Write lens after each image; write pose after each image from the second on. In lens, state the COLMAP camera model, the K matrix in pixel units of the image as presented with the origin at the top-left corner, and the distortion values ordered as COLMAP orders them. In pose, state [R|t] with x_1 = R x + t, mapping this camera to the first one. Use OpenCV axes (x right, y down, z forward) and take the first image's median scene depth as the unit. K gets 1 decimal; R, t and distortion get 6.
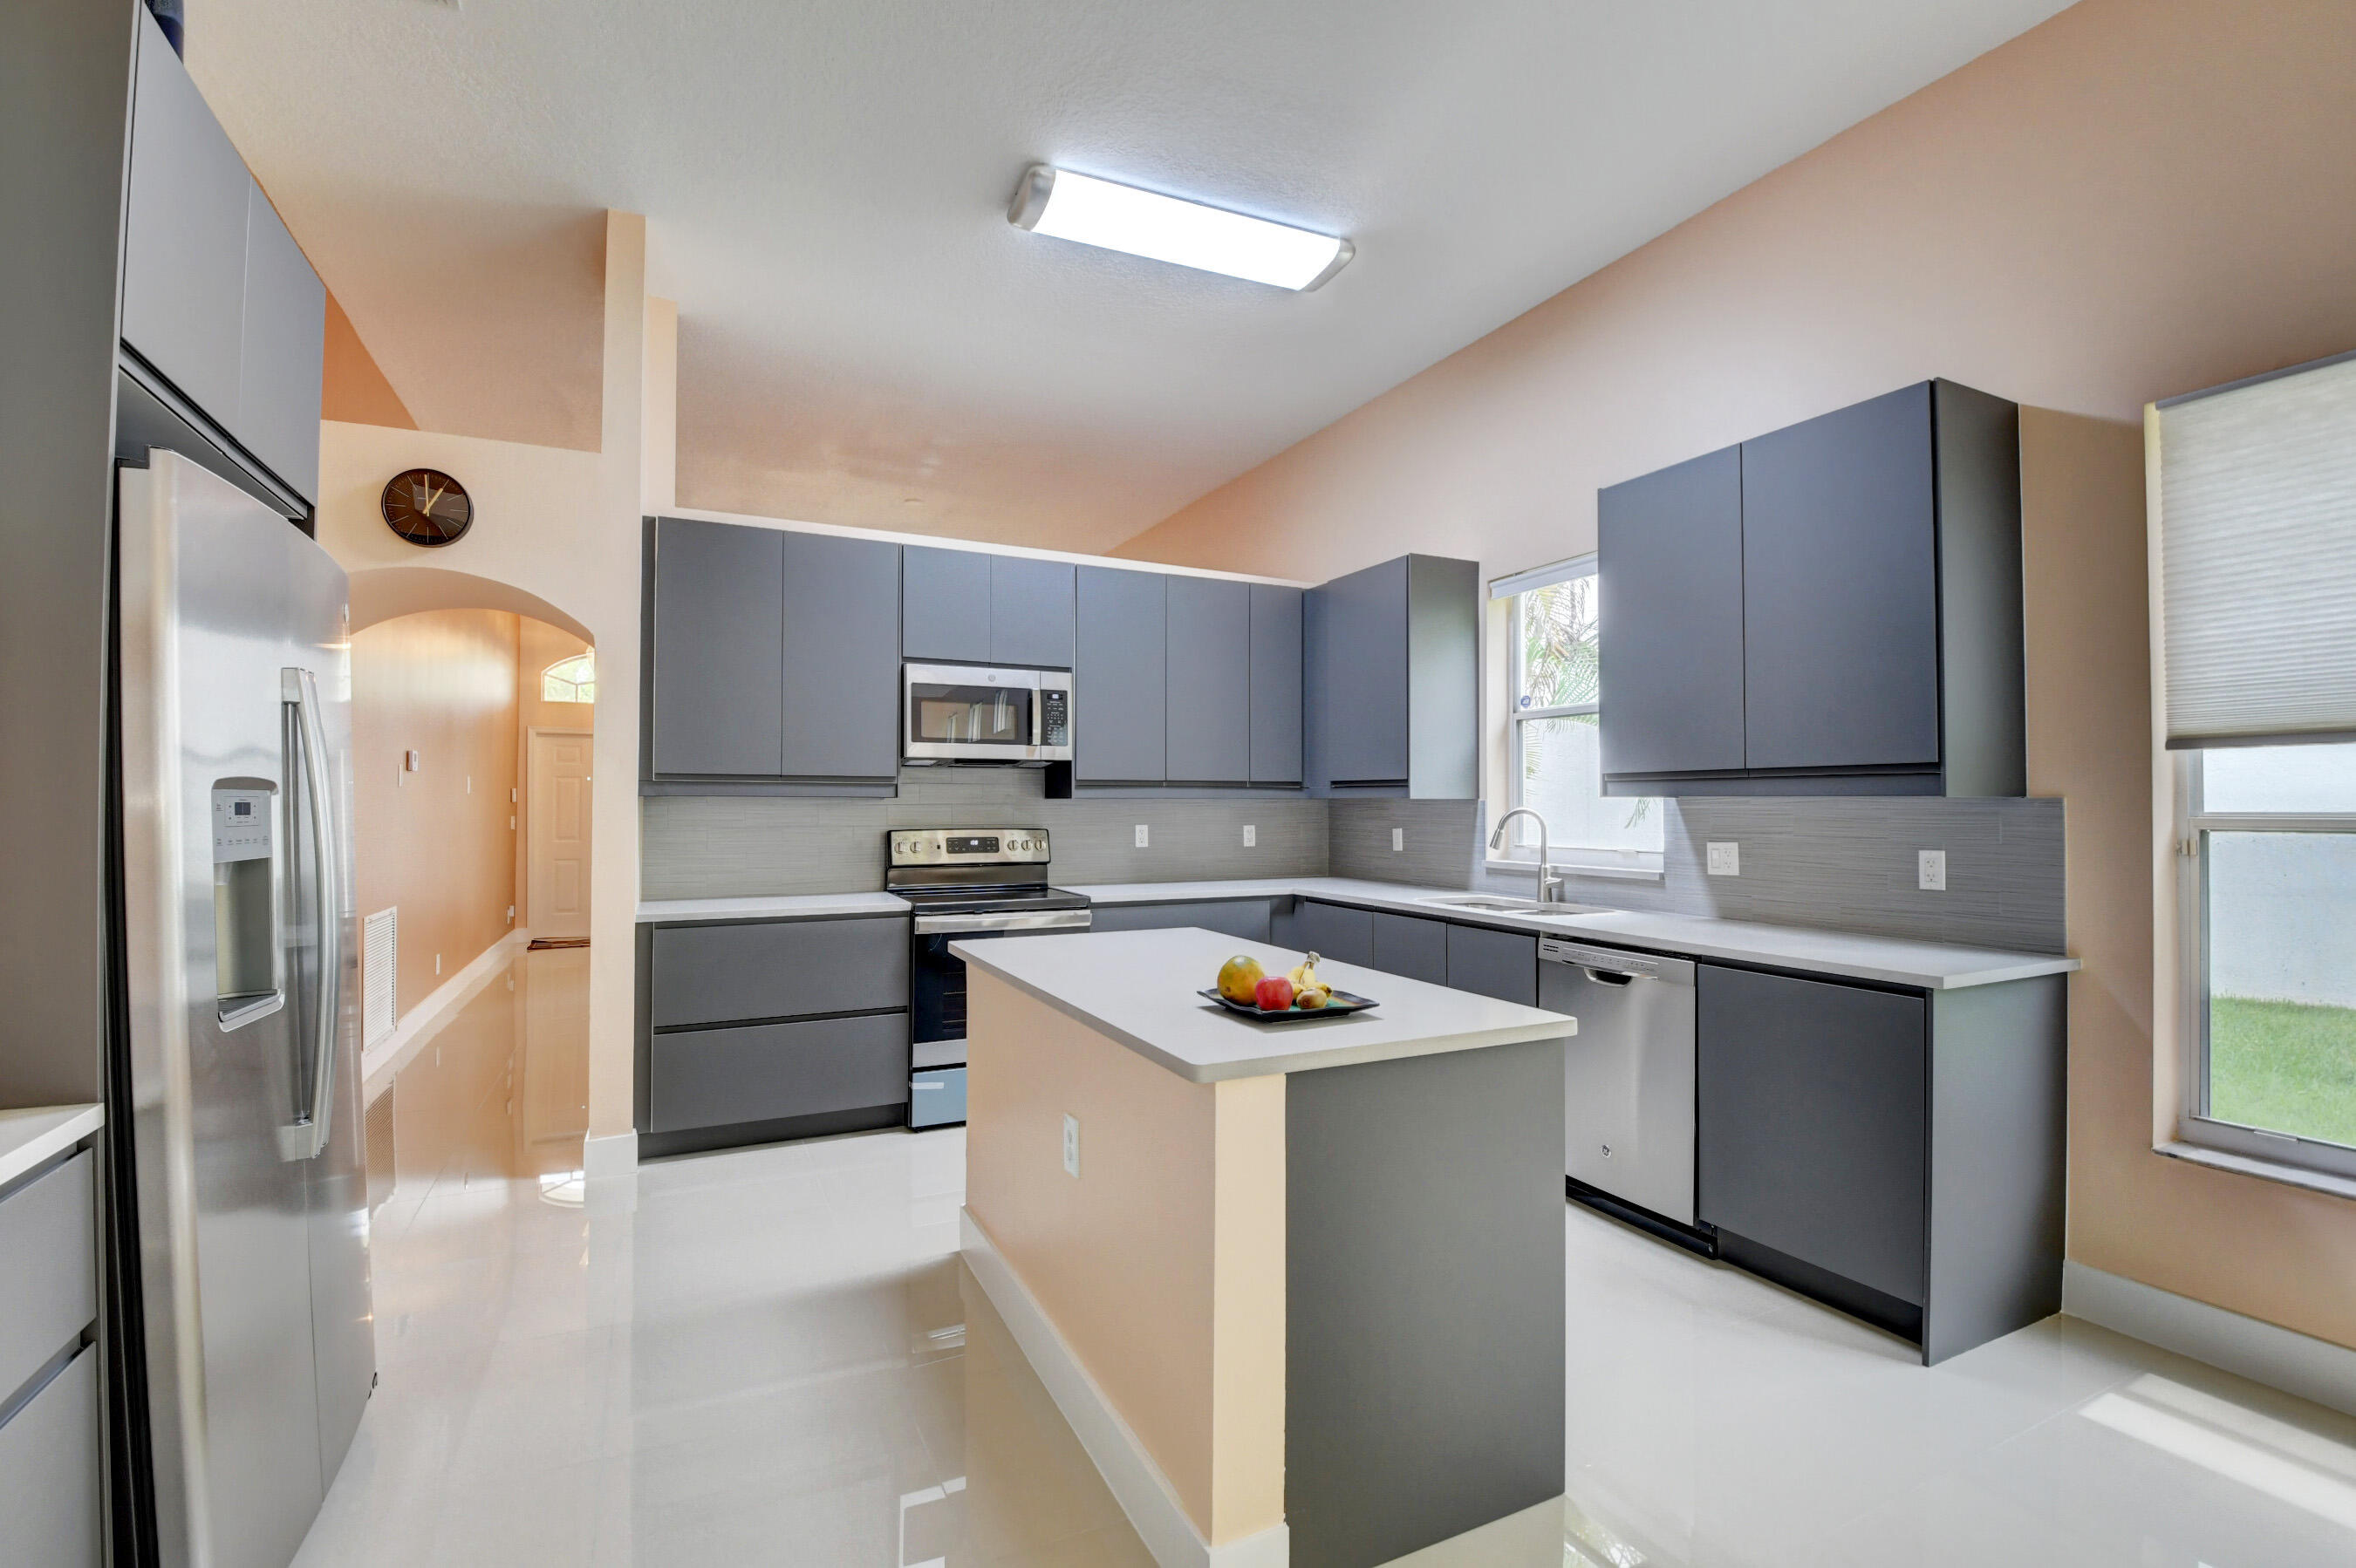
lens RADIAL K [[1051.6, 0, 1206.6], [0, 1051.6, 793.1], [0, 0, 1]] dist [-0.013586, -0.011846]
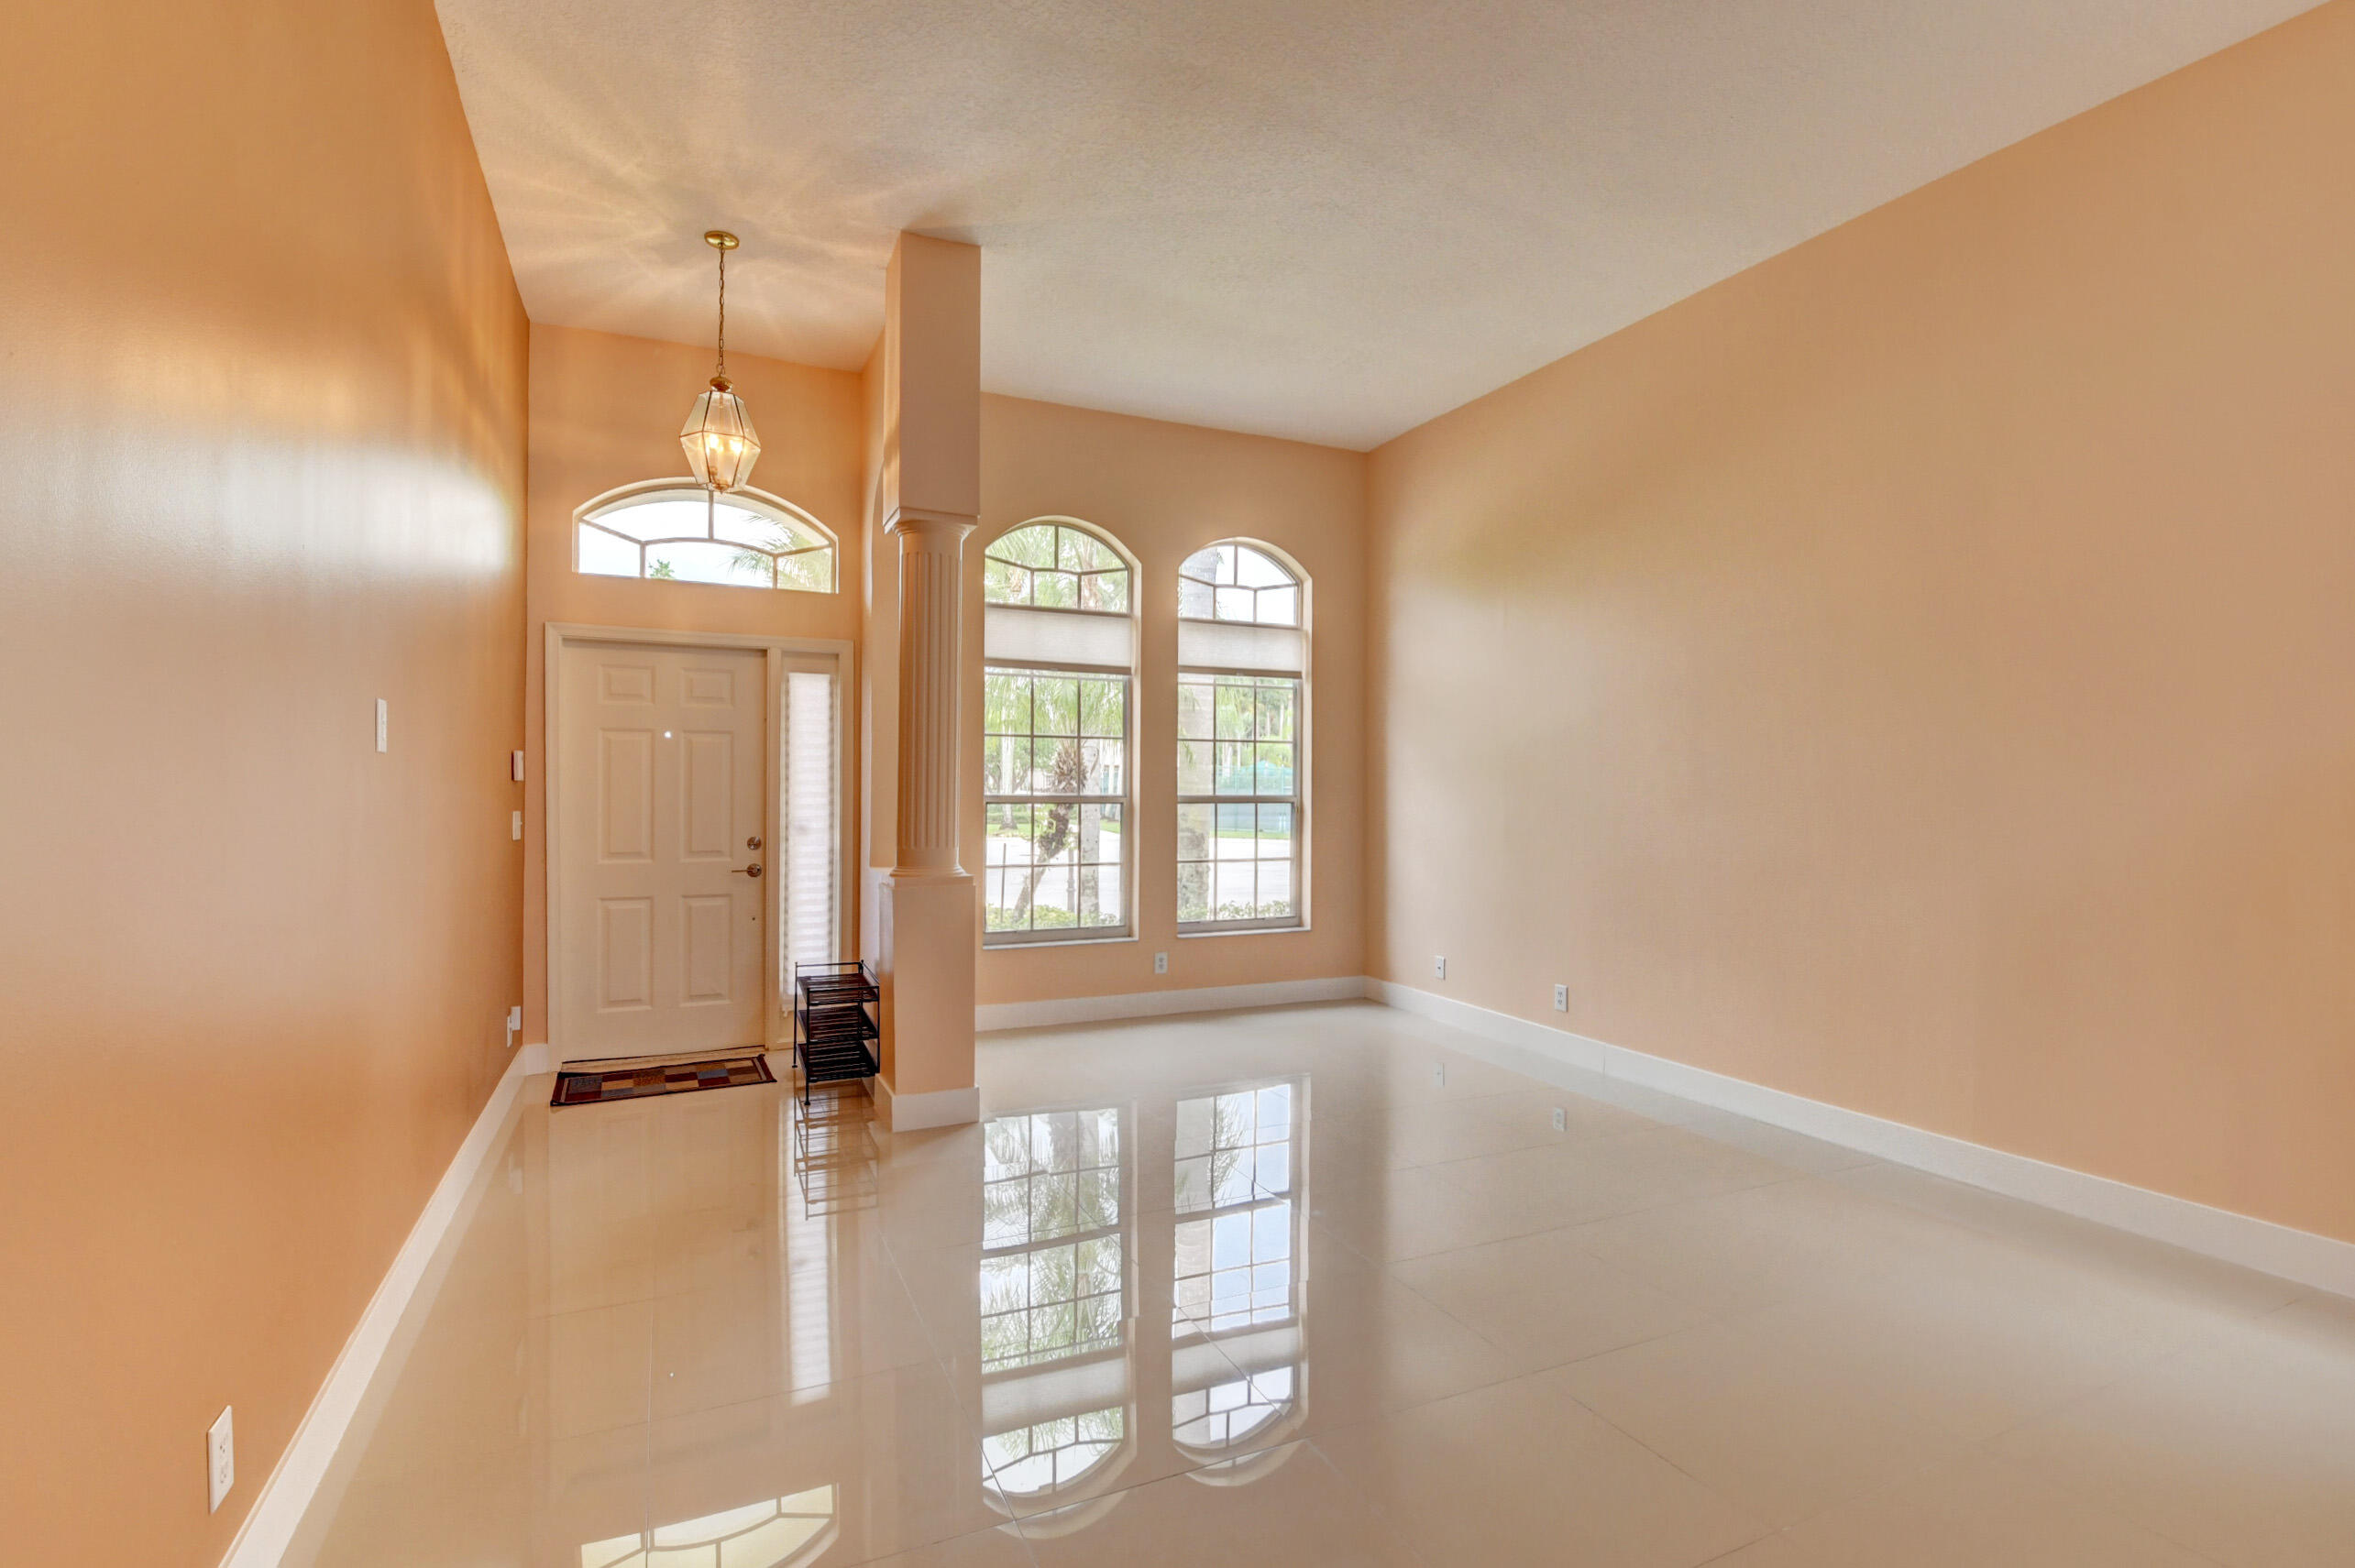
lens RADIAL K [[1051.1, 0, 1177.9], [0, 1051.1, 780.1], [0, 0, 1]] dist [-0.013586, -0.011846]
pose [[0.999768, -0.002750, -0.021385, -0.794821], [0.002924, 0.999963, 0.008081, 0.012001], [0.021362, -0.008142, 0.999739, 1.194021]]
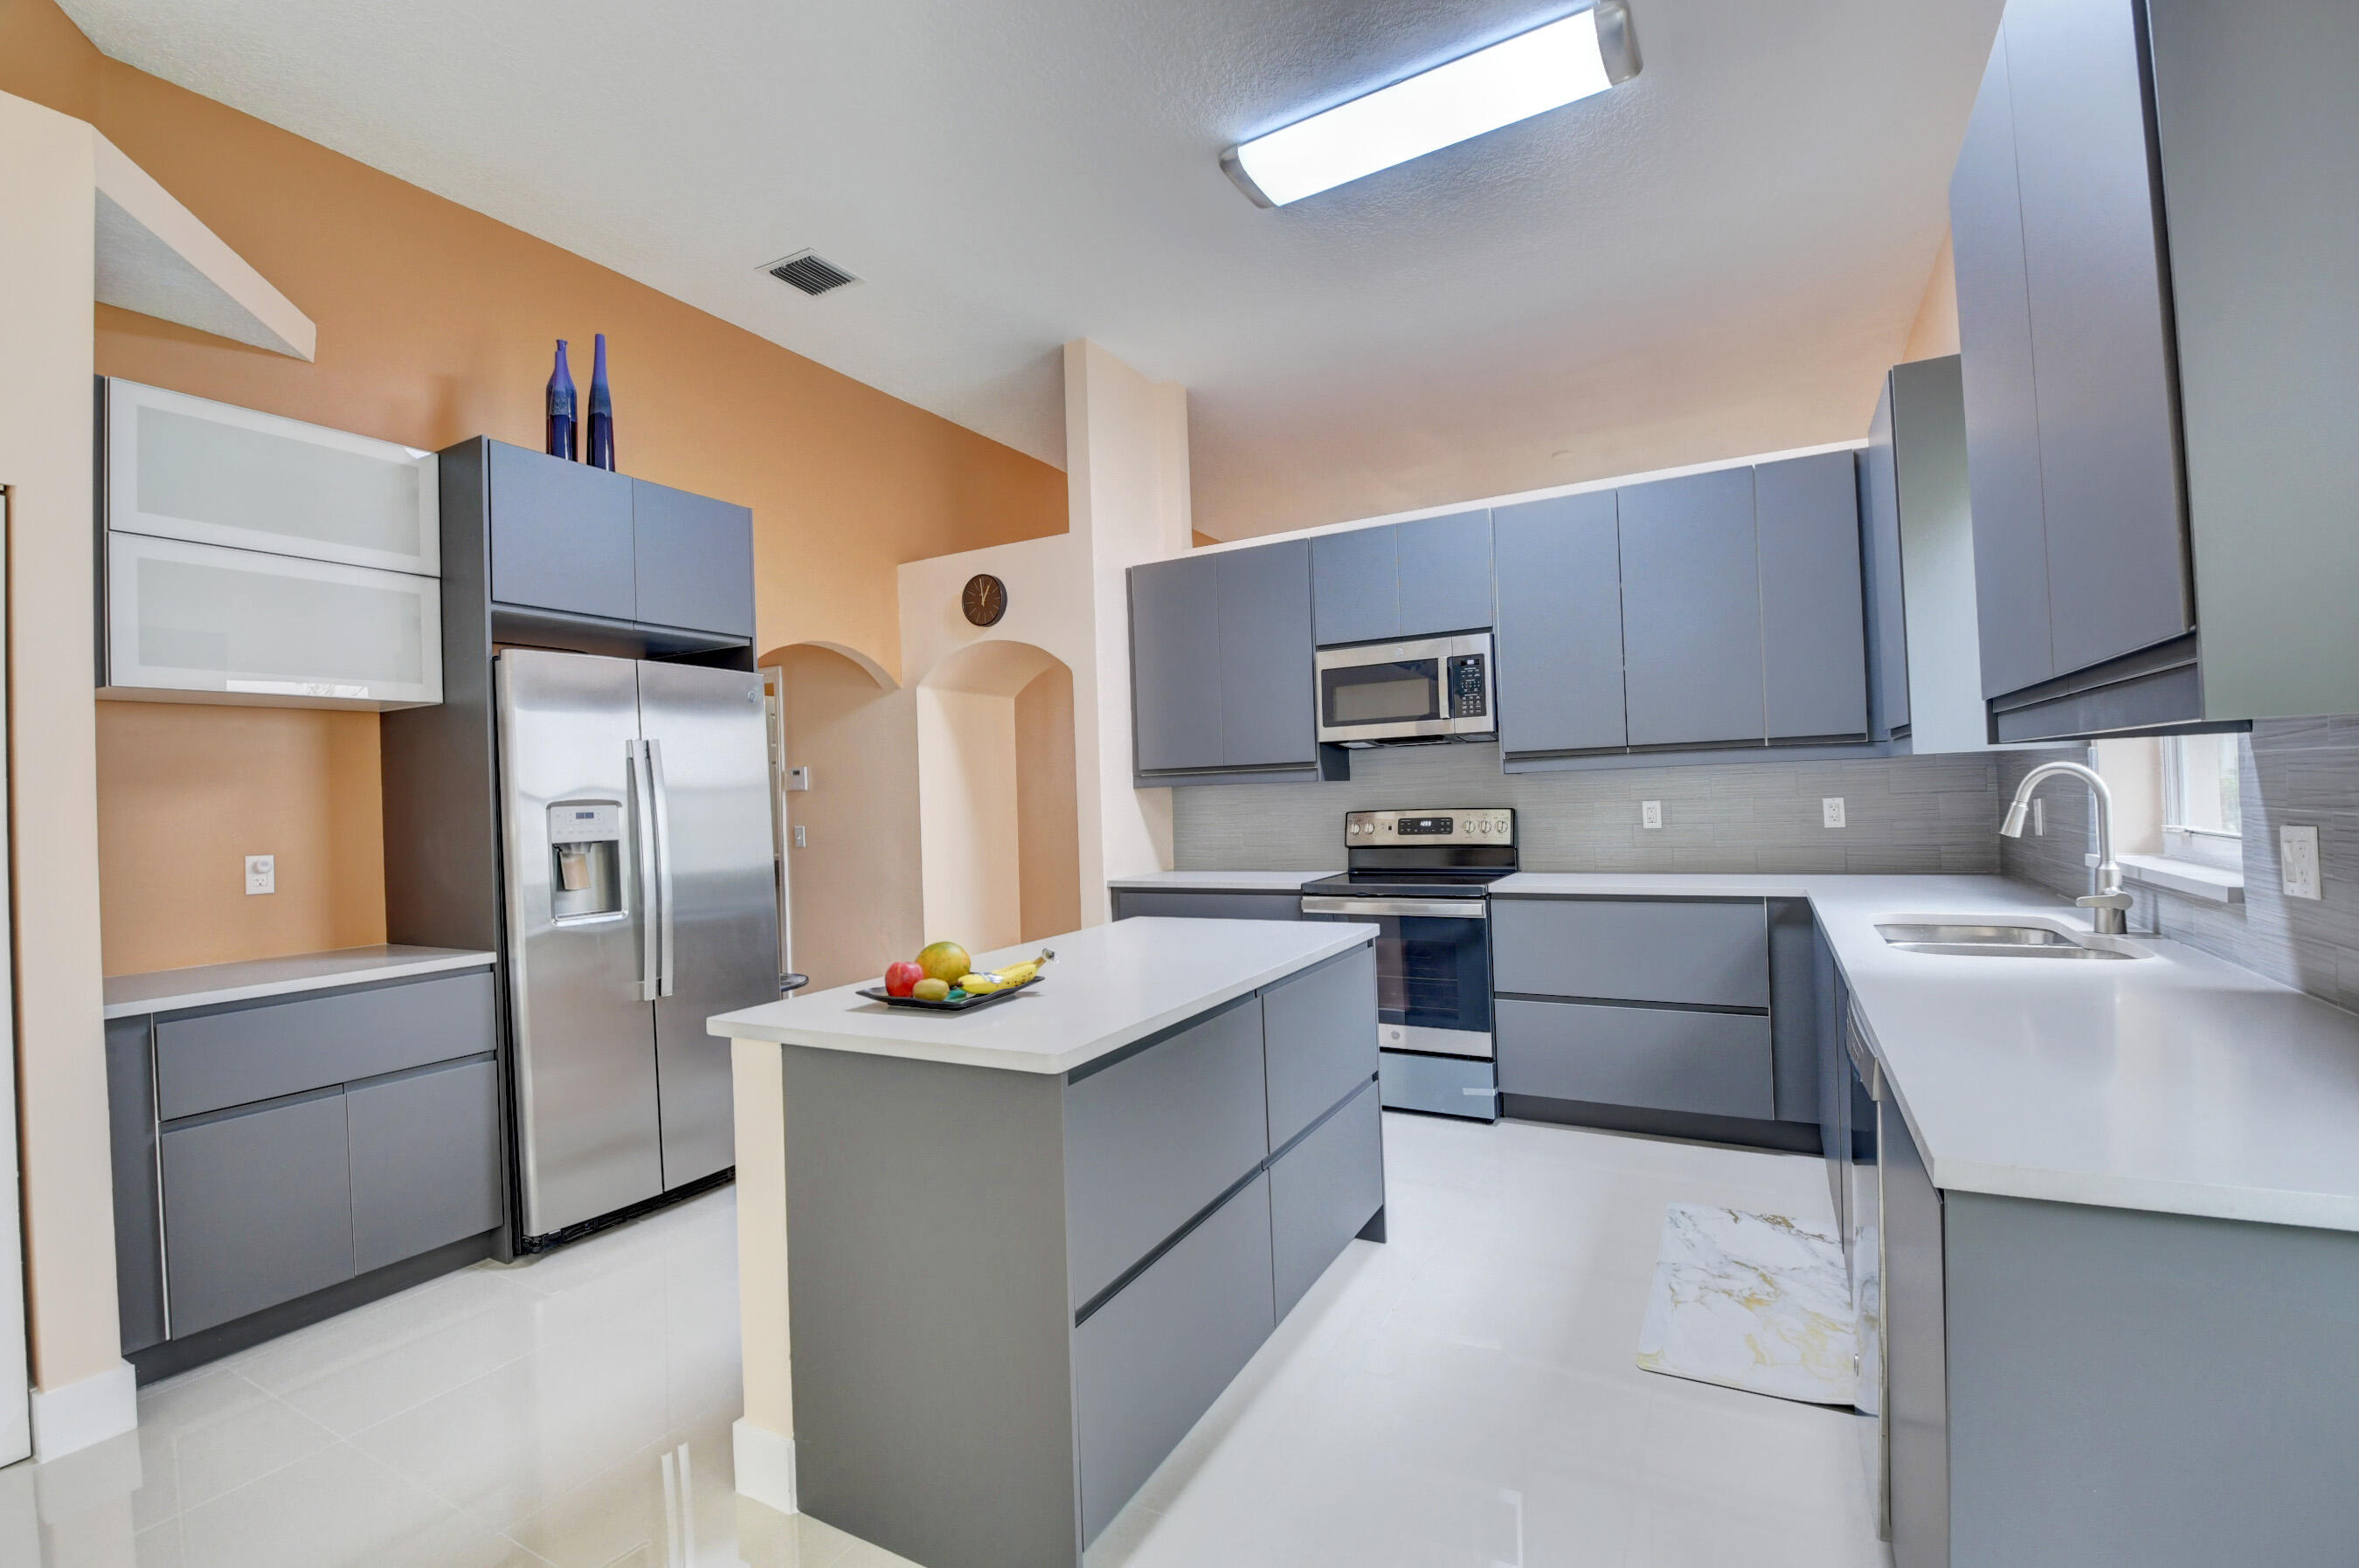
lens RADIAL K [[1053.0, 0, 1168.1], [0, 1053.0, 792.0], [0, 0, 1]] dist [-0.013586, -0.011846]
pose [[0.549486, -0.026467, -0.835083, 0.526941], [0.045794, 0.998950, -0.001528, 0.010154], [0.834247, -0.037402, 0.550121, 0.319378]]
